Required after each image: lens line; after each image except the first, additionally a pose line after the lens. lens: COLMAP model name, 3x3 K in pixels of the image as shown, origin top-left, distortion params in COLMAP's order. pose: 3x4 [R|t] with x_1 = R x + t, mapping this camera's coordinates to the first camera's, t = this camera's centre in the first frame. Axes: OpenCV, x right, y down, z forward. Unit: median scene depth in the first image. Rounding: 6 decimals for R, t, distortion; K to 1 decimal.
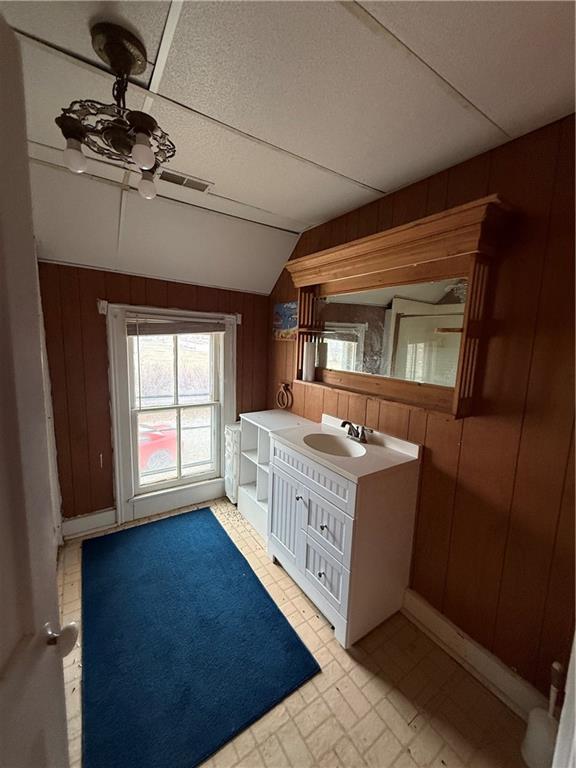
lens RADIAL K [[305.4, 0, 285.8], [0, 305.4, 384.2], [0, 0, 1]] dist [0.001466, -0.000018]
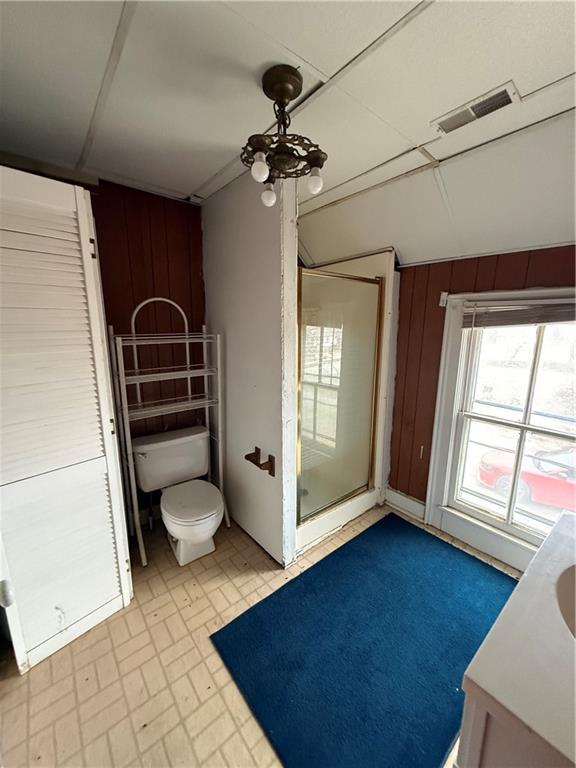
lens RADIAL K [[305.4, 0, 285.1], [0, 305.4, 383.3], [0, 0, 1]] dist [0.001466, -0.000018]
pose [[0.083468, 0.150574, -0.985069, 0.317428], [-0.140113, 0.980472, 0.137999, -0.050869], [0.986611, 0.126502, 0.102935, 0.404944]]
